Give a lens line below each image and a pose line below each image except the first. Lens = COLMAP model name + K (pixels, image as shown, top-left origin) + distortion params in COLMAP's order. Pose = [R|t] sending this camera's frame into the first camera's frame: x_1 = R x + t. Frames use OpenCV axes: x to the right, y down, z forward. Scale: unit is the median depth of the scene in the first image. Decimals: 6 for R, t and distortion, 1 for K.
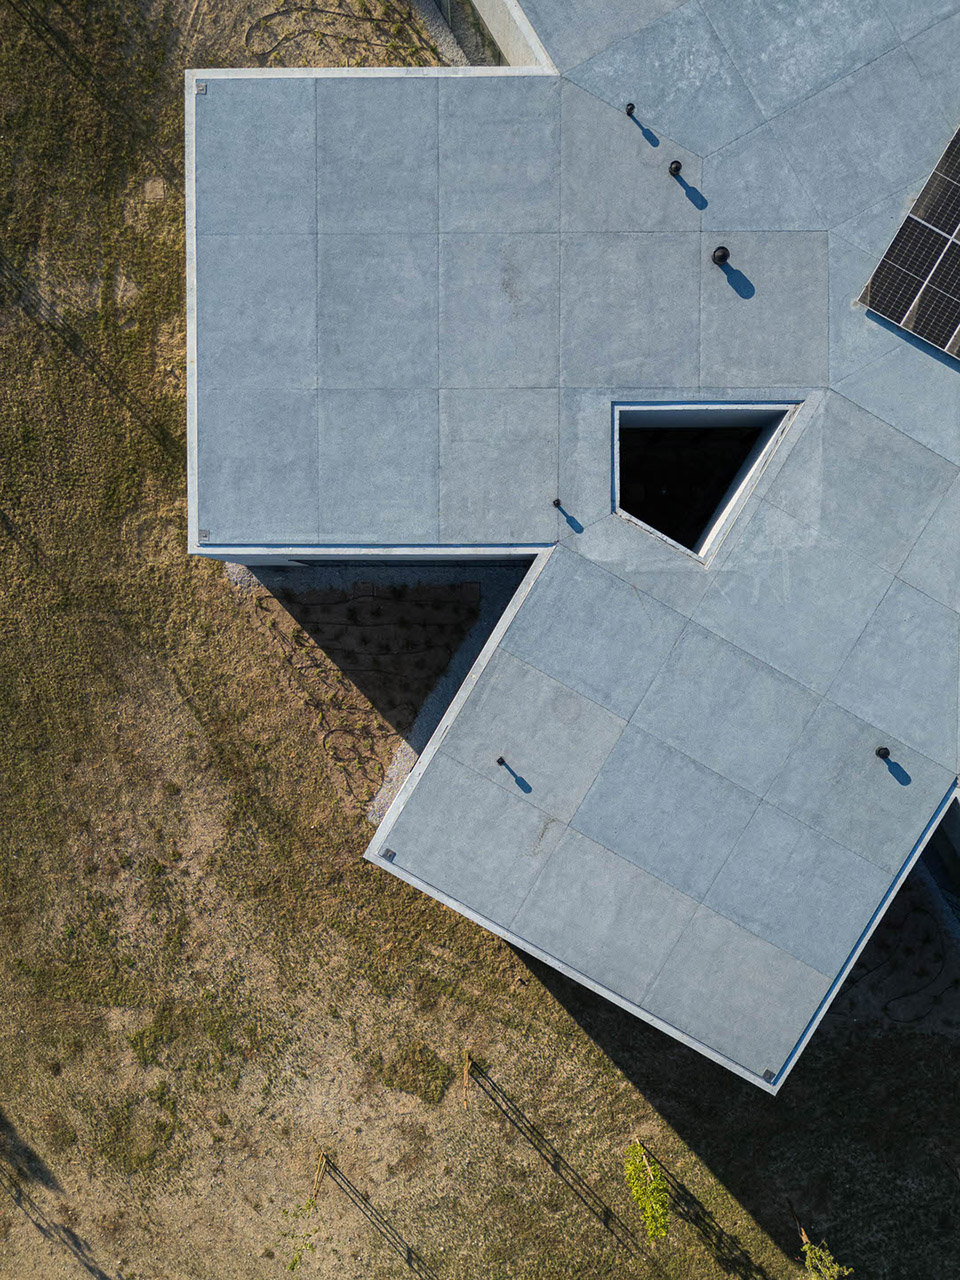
lens RADIAL K [[896.0, 0, 480.2], [0, 896.0, 642.5], [0, 0, 1]] dist [-0.002662, -0.000569]
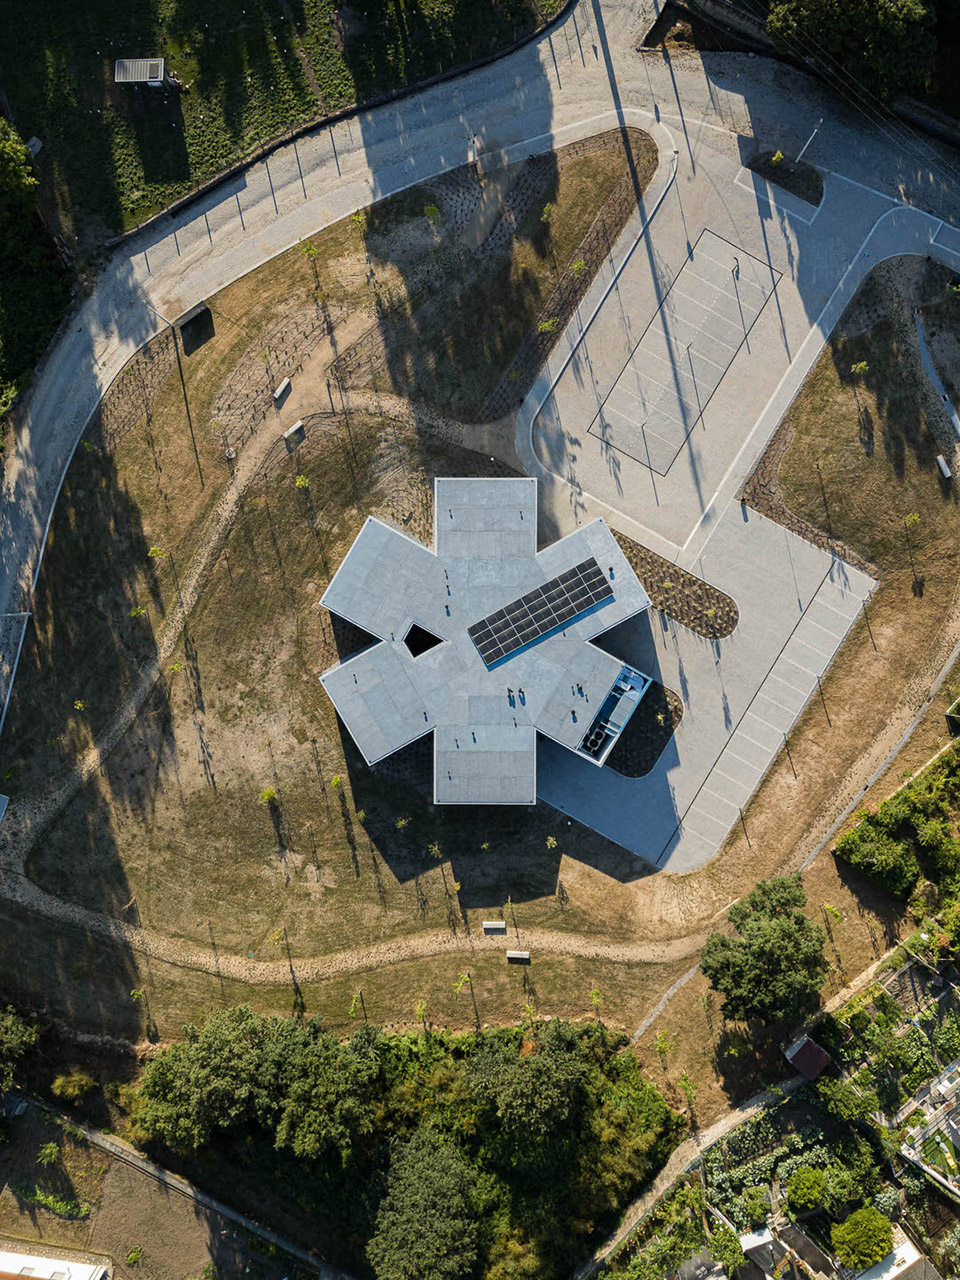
lens RADIAL K [[896.0, 0, 480.7], [0, 896.0, 637.8], [0, 0, 1]] dist [-0.002662, -0.000569]
pose [[0.863828, 0.503124, 0.025825, 0.303229], [-0.503409, 0.864030, 0.005589, -0.318315], [-0.019501, -0.017829, 0.999651, -2.994089]]
